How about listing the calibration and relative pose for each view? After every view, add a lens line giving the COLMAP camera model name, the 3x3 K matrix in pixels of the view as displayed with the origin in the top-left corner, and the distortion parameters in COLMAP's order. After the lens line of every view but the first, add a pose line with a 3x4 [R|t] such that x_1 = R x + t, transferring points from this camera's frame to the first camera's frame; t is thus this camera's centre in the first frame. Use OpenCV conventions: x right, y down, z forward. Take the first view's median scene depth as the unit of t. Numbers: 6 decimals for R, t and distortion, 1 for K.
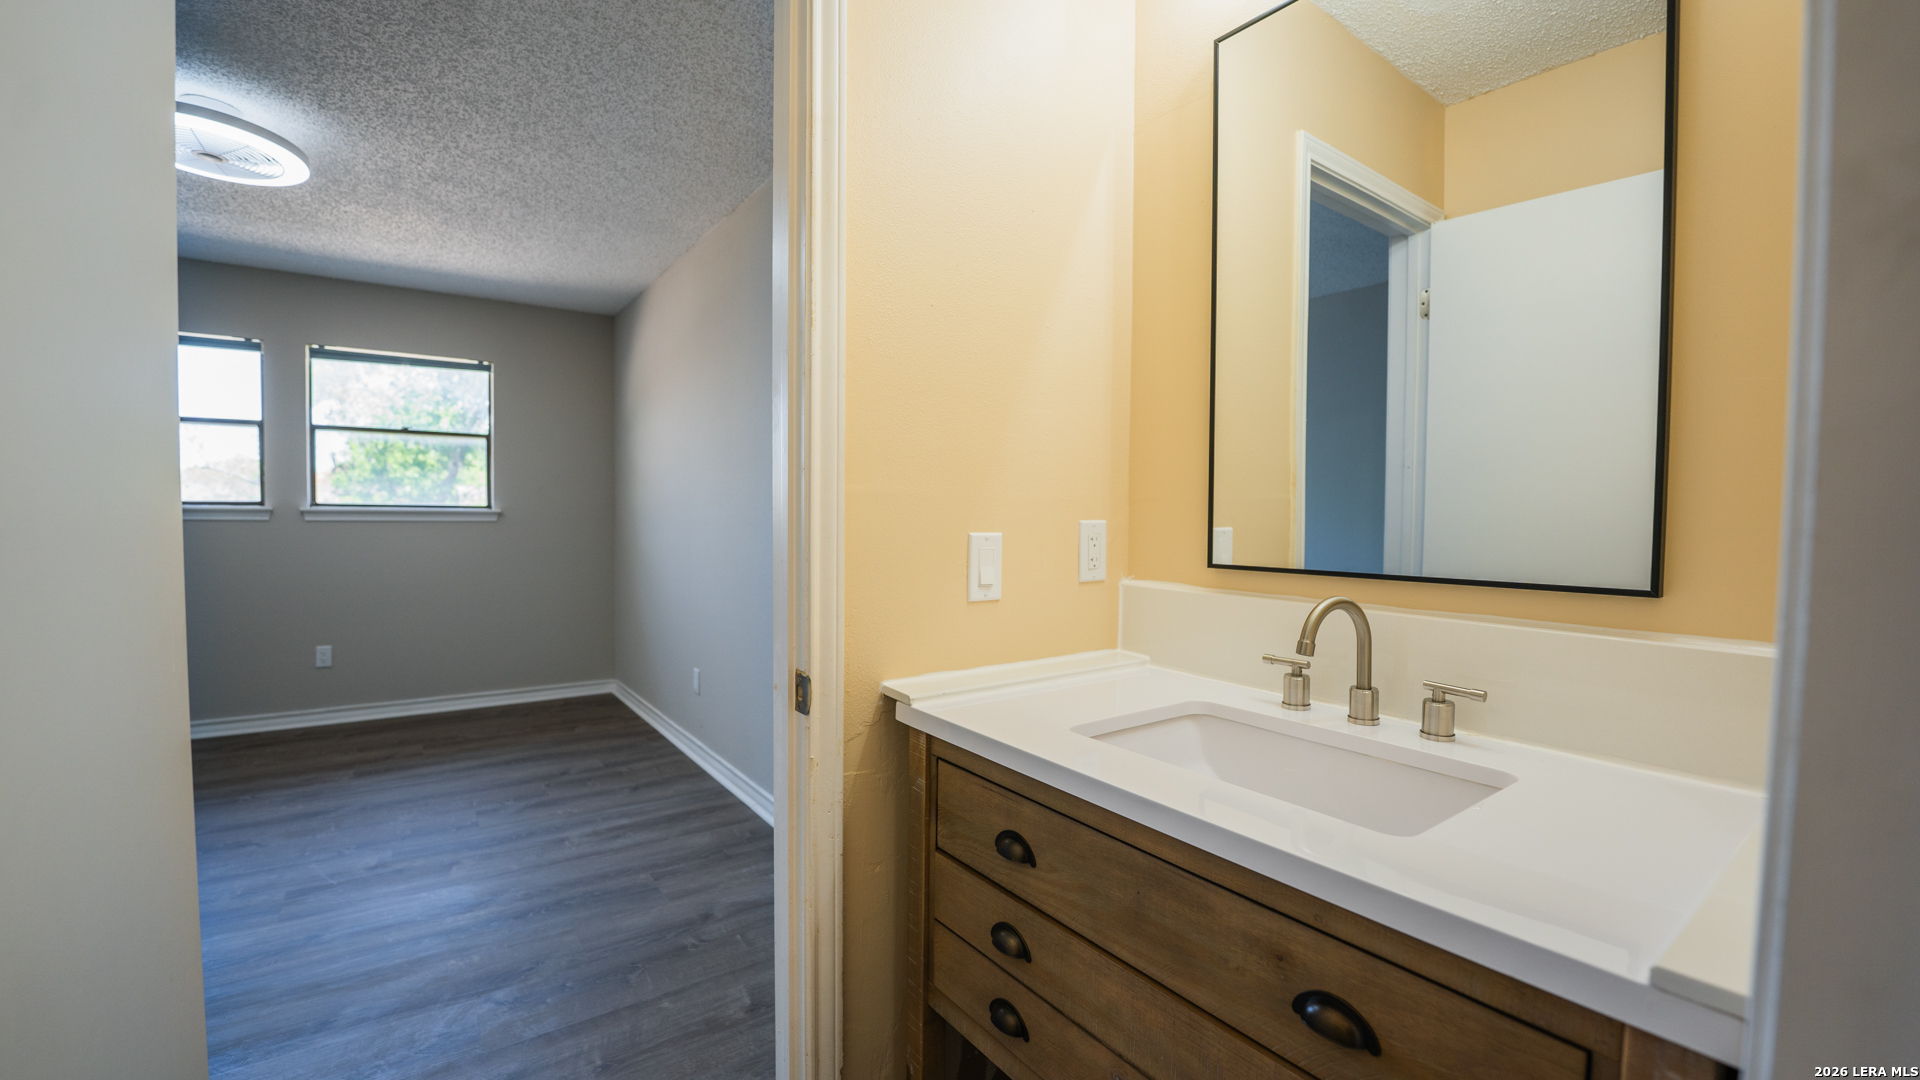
lens RADIAL K [[787.4, 0, 953.5], [0, 787.4, 541.0], [0, 0, 1]] dist [-0.027245, 0.001820]
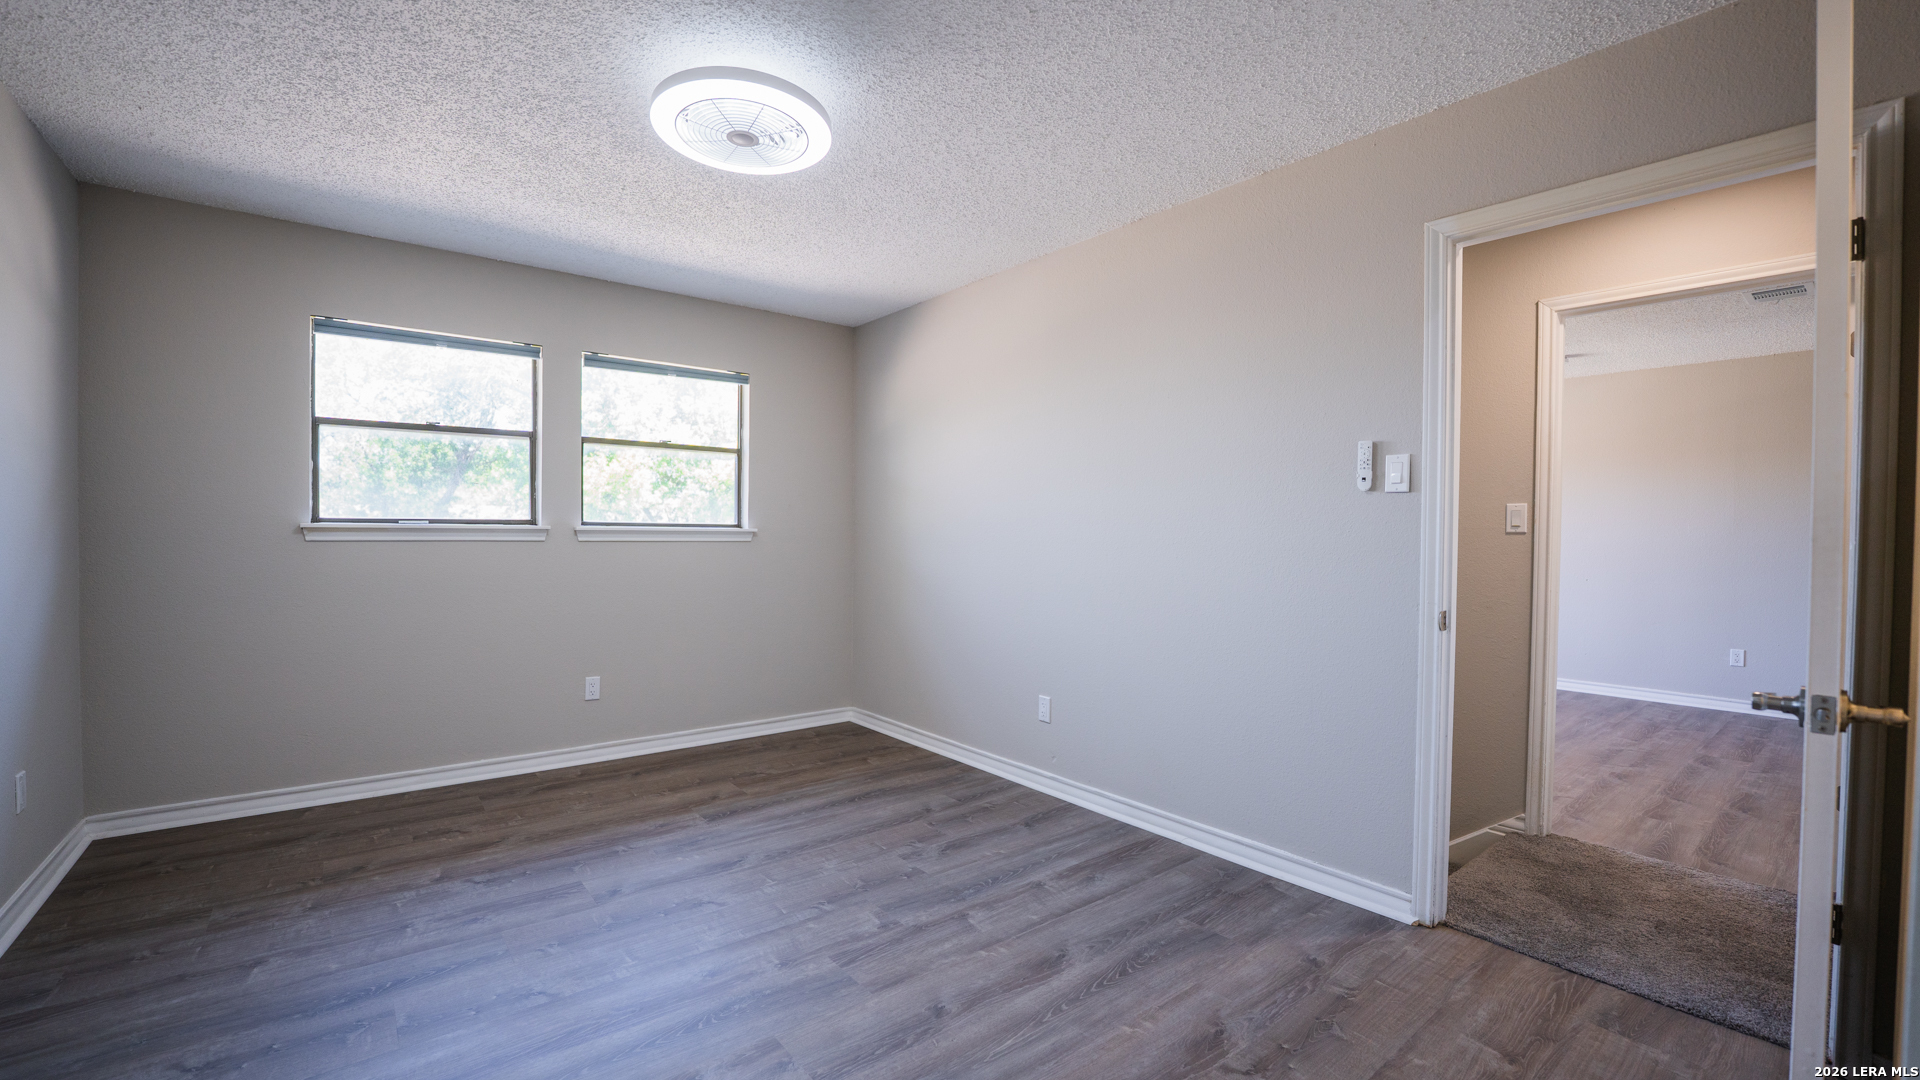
lens RADIAL K [[787.4, 0, 962.7], [0, 787.4, 543.3], [0, 0, 1]] dist [-0.027245, 0.001820]
pose [[0.998329, 0.000091, 0.057789, -0.469139], [0.001086, 0.999792, -0.020343, -0.003658], [-0.057778, 0.020371, 0.998122, 0.045520]]
